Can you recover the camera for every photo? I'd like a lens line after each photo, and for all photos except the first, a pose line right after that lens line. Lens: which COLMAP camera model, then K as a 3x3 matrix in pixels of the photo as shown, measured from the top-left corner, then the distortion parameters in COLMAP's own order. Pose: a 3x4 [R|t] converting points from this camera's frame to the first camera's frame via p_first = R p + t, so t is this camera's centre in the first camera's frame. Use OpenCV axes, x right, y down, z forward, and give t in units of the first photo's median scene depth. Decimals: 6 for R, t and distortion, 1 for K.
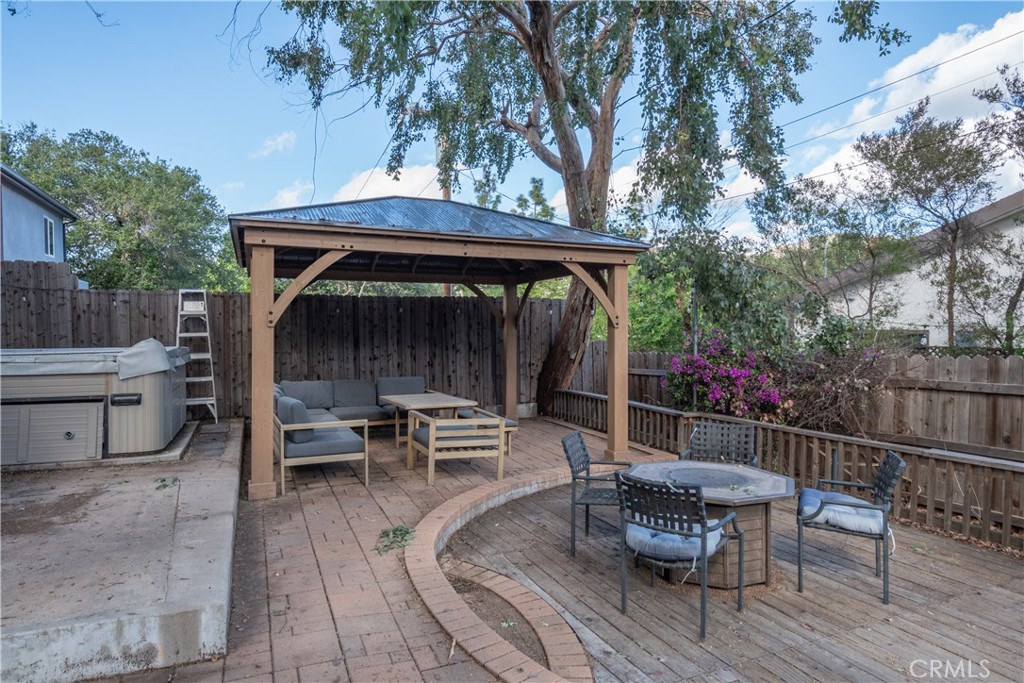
lens RADIAL K [[610.3, 0, 508.8], [0, 610.3, 335.6], [0, 0, 1]] dist [-0.001786, -0.000436]
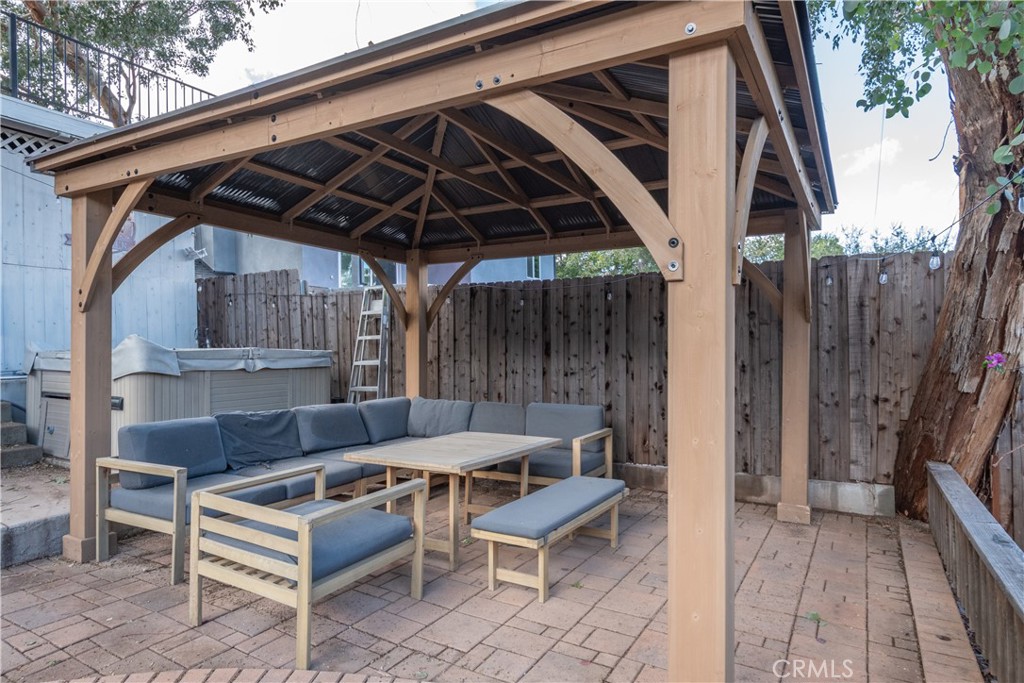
lens RADIAL K [[599.7, 0, 518.6], [0, 599.7, 348.2], [0, 0, 1]] dist [-0.000564, -0.000172]
pose [[0.601129, 0.000238, -0.799152, 0.270411], [-0.008712, 0.999942, -0.006255, 0.015727], [0.799104, 0.010723, 0.601097, 0.596379]]
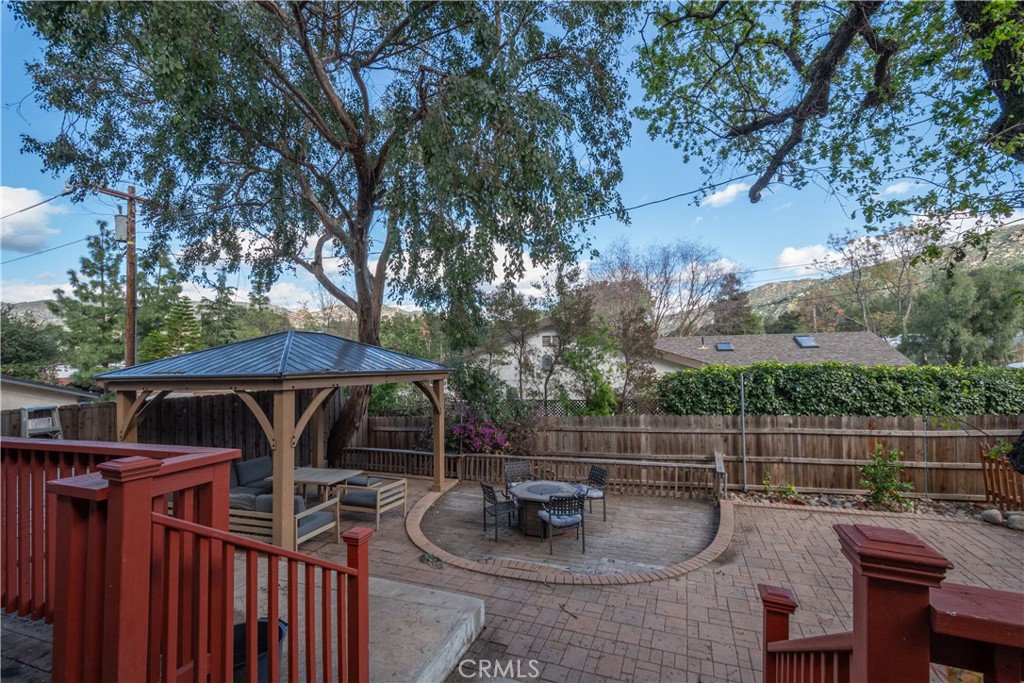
lens RADIAL K [[448.0, 0, 516.4], [0, 448.0, 344.9], [0, 0, 1]] dist [0.020300, -0.009098]
pose [[0.687882, 0.019789, 0.725553, -0.481755], [0.020074, 0.998727, -0.046271, -0.115781], [-0.725545, 0.046394, 0.686609, -0.061384]]
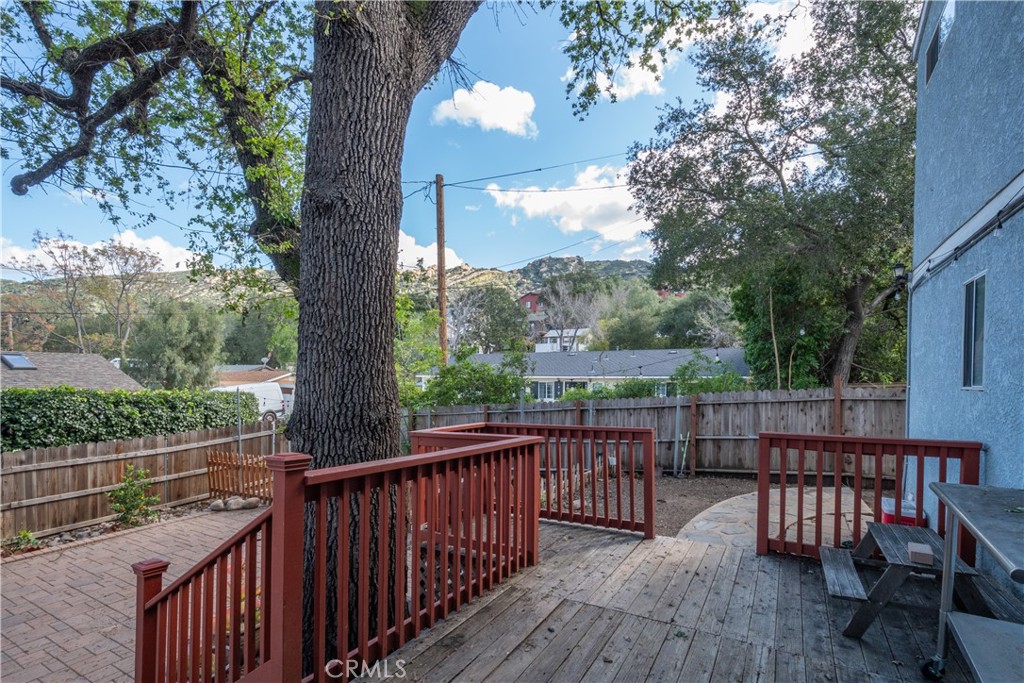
lens RADIAL K [[489.1, 0, 513.8], [0, 489.1, 399.0], [0, 0, 1]] dist [0.011034, -0.005111]
pose [[-0.591863, -0.025907, 0.805622, -0.601364], [0.014236, 0.998991, 0.042584, -0.113720], [-0.805913, 0.036672, -0.590897, -0.004203]]
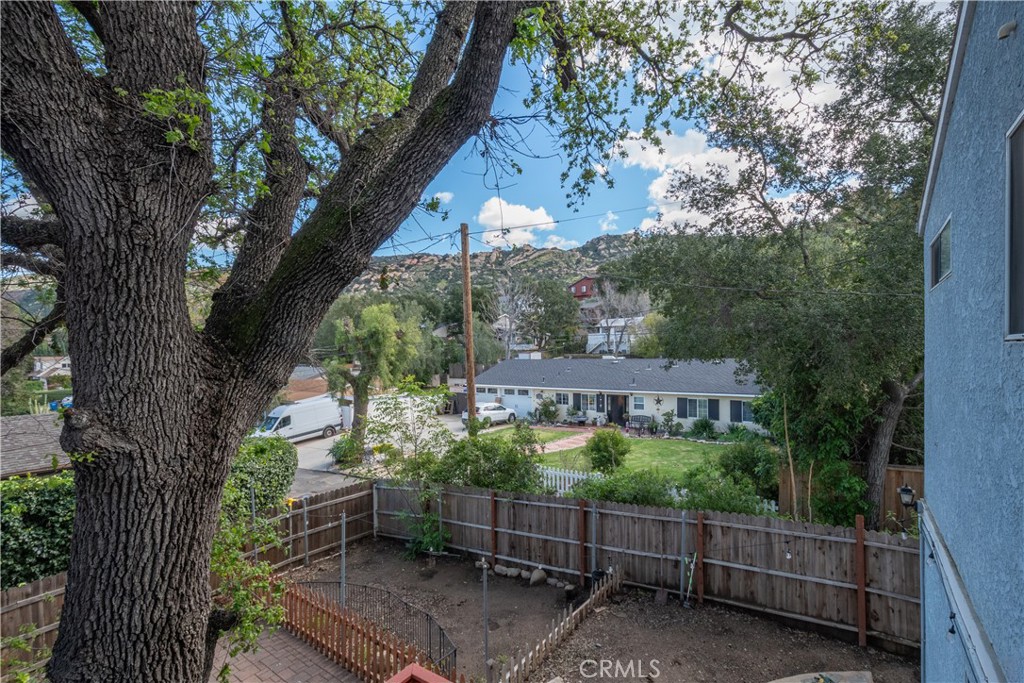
lens RADIAL K [[464.1, 0, 533.3], [0, 464.1, 365.7], [0, 0, 1]] dist [0.009181, -0.000399]
pose [[-0.513584, -0.006922, 0.858012, -0.599406], [0.041096, 0.998621, 0.032656, -0.407346], [-0.857055, 0.052032, -0.512591, -0.200975]]
